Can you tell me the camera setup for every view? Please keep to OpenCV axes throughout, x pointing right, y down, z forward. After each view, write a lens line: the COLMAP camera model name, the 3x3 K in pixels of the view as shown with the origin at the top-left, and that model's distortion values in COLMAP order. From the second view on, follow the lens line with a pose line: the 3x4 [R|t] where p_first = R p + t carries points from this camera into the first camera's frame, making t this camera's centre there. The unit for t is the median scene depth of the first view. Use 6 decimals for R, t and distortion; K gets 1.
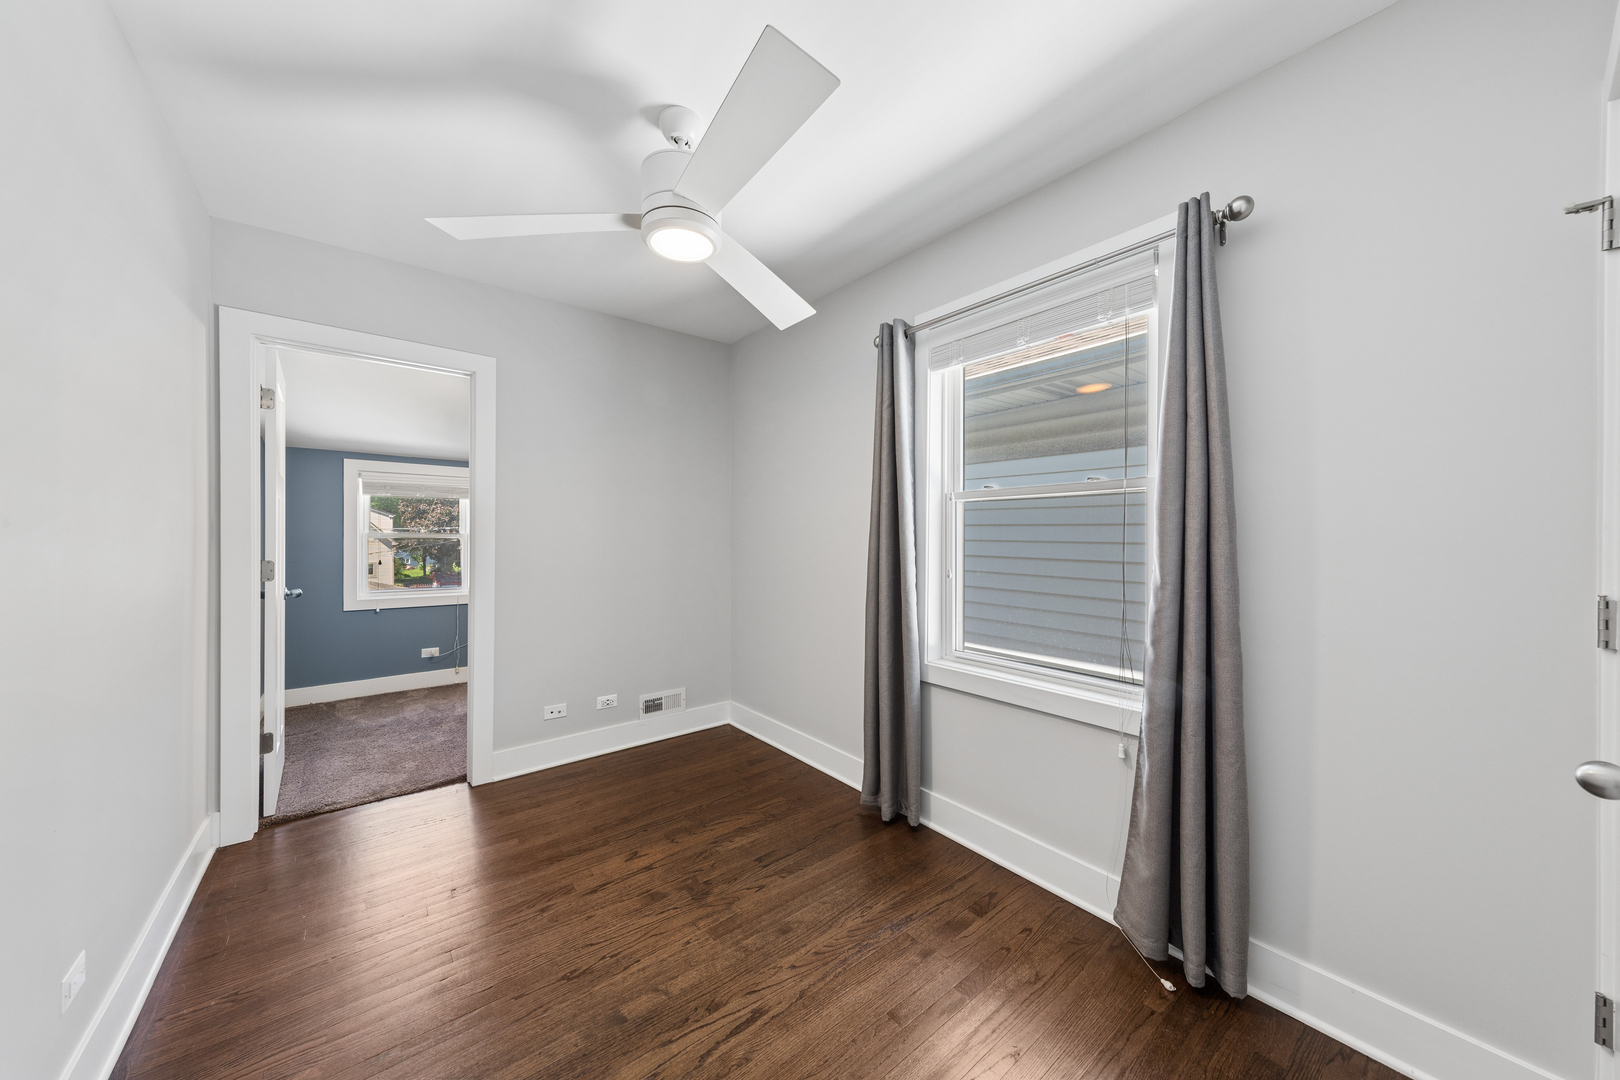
lens RADIAL K [[552.9, 0, 810.0], [0, 552.9, 540.0], [0, 0, 1]] dist [0.000069, 0.000006]
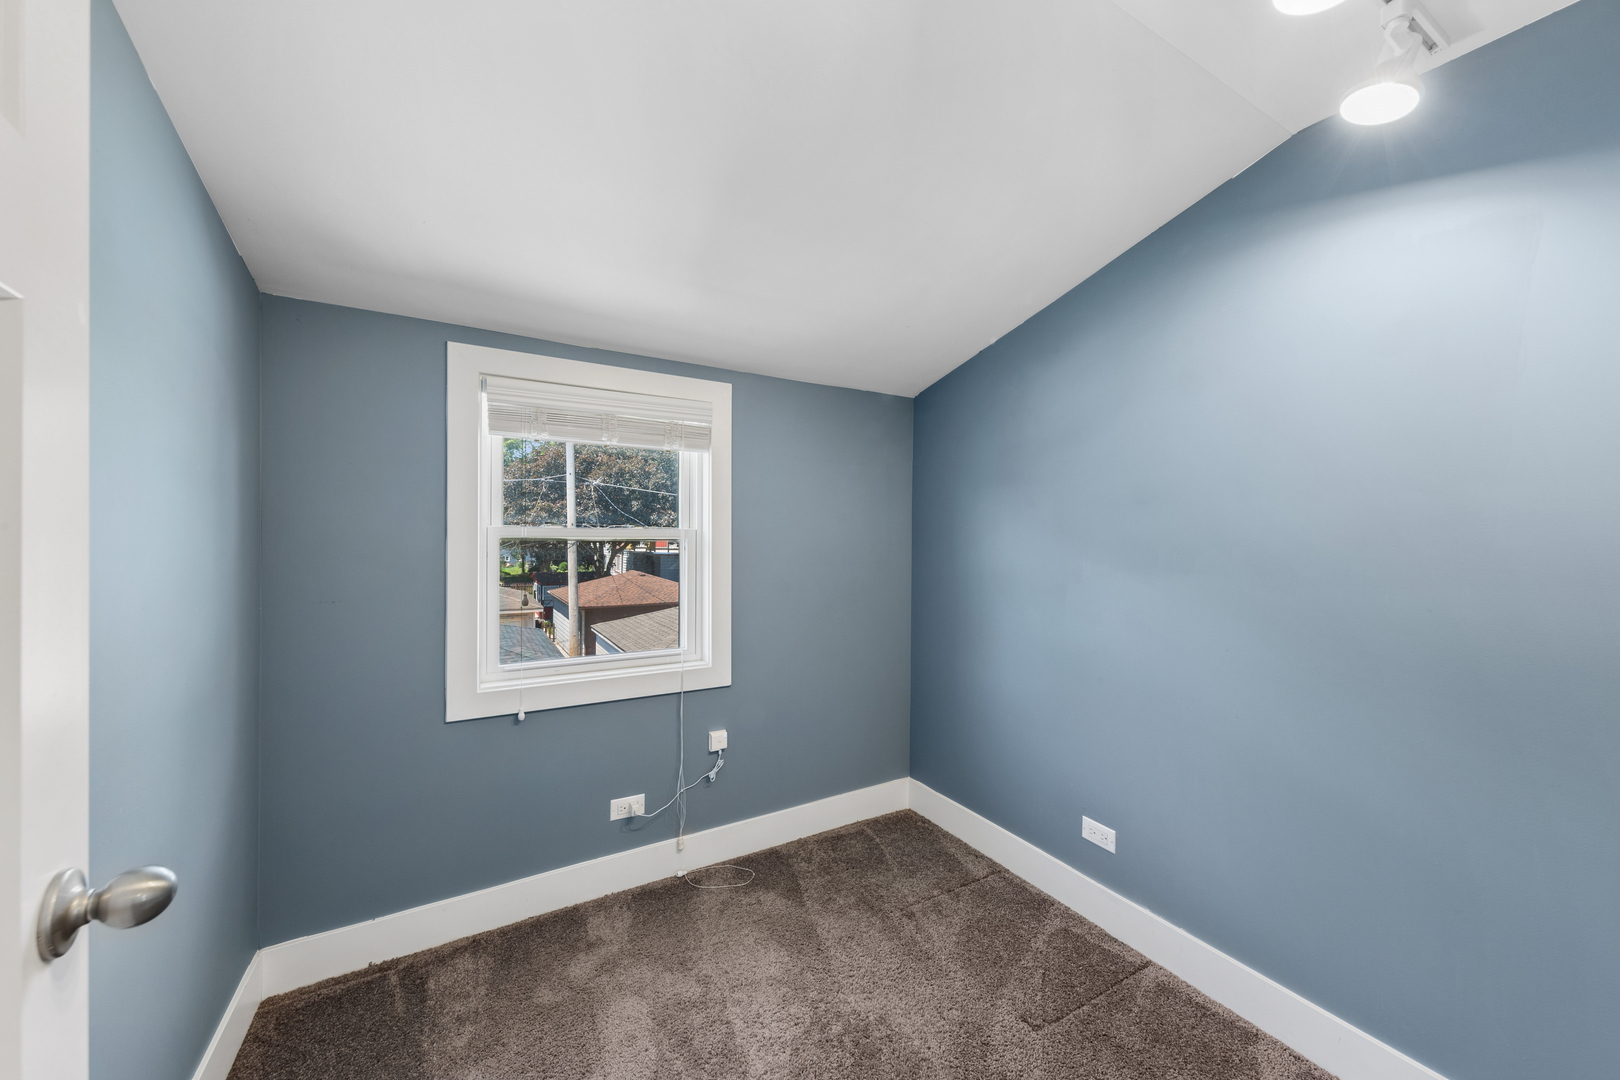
lens RADIAL K [[599.4, 0, 811.0], [0, 599.4, 536.8], [0, 0, 1]] dist [0.001277, 0.000169]
pose [[0.987399, 0.003459, -0.158213, -0.475352], [-0.003892, 0.999989, -0.002426, -0.003963], [0.158203, 0.003012, 0.987402, 0.566398]]
